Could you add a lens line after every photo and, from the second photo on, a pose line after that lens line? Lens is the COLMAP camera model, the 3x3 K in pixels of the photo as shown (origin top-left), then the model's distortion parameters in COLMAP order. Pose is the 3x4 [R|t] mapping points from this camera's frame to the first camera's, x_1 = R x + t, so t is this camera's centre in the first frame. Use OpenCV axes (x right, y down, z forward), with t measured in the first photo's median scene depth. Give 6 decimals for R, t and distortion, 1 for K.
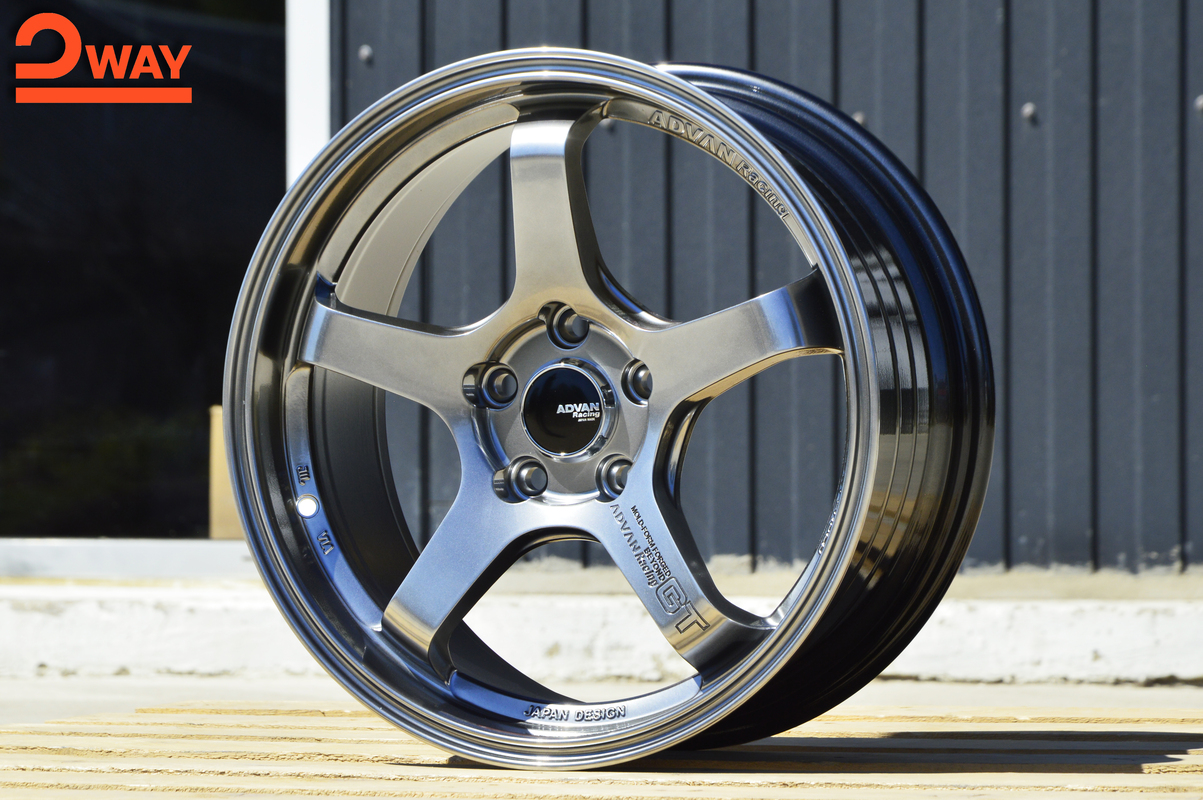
lens RADIAL K [[5390.2, 0, 601.5], [0, 5390.2, 400.0], [0, 0, 1]] dist [-0.092948, -3.266298]
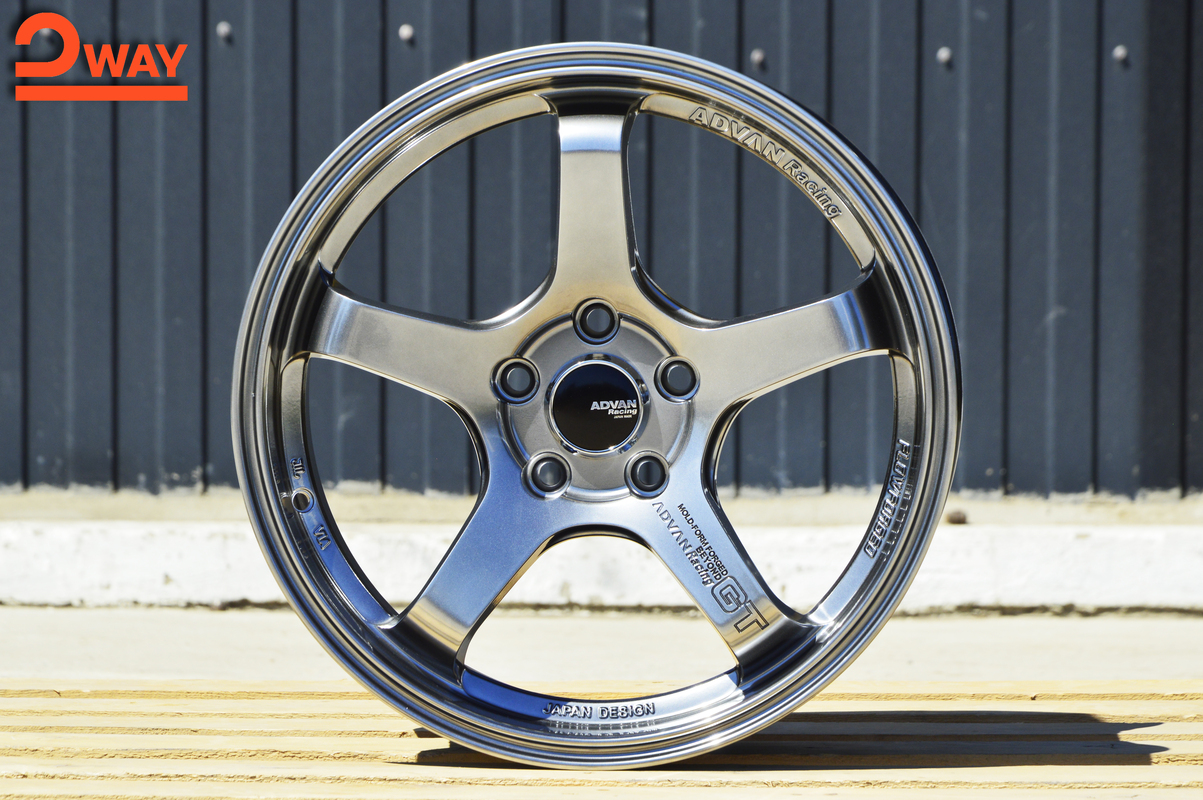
lens RADIAL K [[5304.4, 0, 601.5], [0, 5304.4, 400.0], [0, 0, 1]] dist [-0.144626, -2.668919]
pose [[0.945553, 0.003628, 0.325447, -0.304973], [-0.012065, 0.999641, 0.023910, -0.021362], [-0.325243, -0.026535, 0.945258, 0.071979]]
